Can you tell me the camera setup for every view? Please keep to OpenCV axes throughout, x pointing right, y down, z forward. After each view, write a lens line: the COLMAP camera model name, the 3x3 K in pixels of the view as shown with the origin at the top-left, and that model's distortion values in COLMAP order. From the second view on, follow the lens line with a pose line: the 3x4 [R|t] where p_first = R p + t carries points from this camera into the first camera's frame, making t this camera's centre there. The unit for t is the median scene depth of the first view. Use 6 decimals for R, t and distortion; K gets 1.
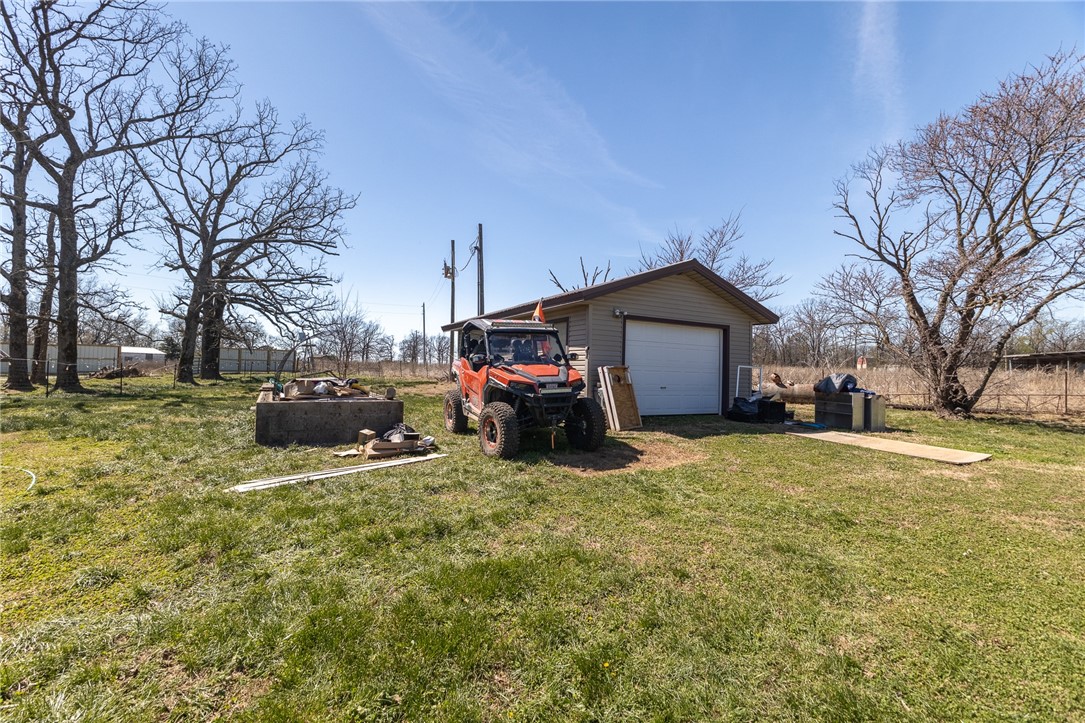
lens RADIAL K [[463.5, 0, 542.5], [0, 463.5, 361.5], [0, 0, 1]] dist [-0.002266, -0.000228]
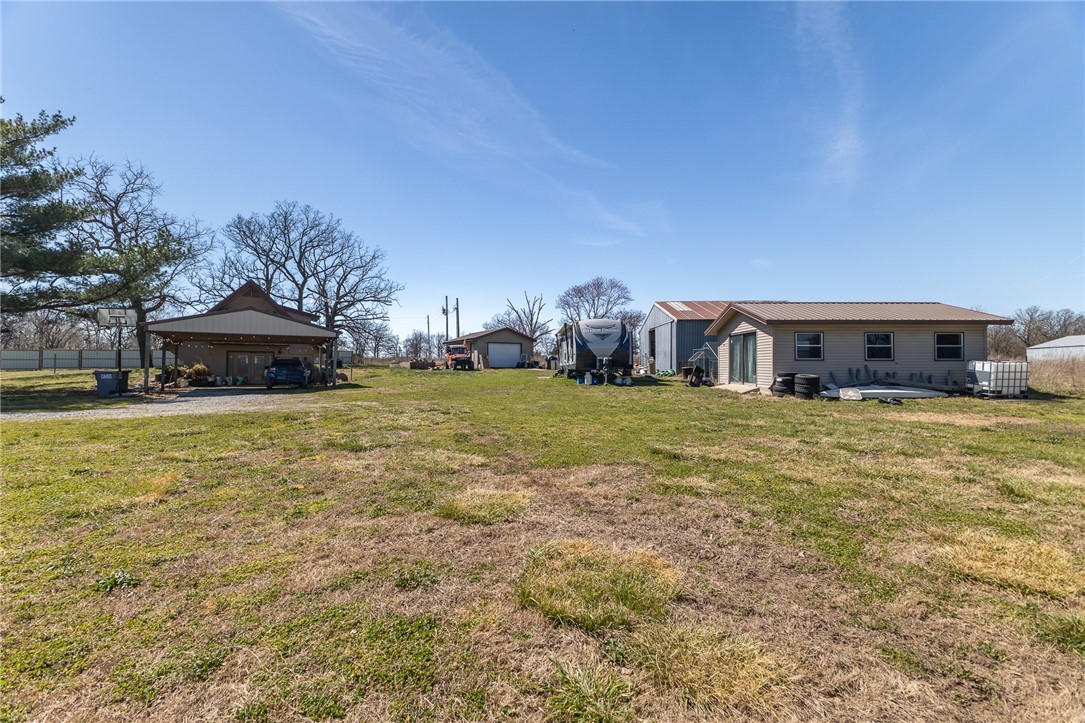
lens RADIAL K [[463.5, 0, 542.5], [0, 463.5, 361.5], [0, 0, 1]] dist [-0.002266, -0.000228]
pose [[0.999894, -0.014405, 0.002319, 0.555972], [0.014378, 0.999833, 0.011318, 0.026739], [-0.002482, -0.011284, 0.999933, -2.641291]]
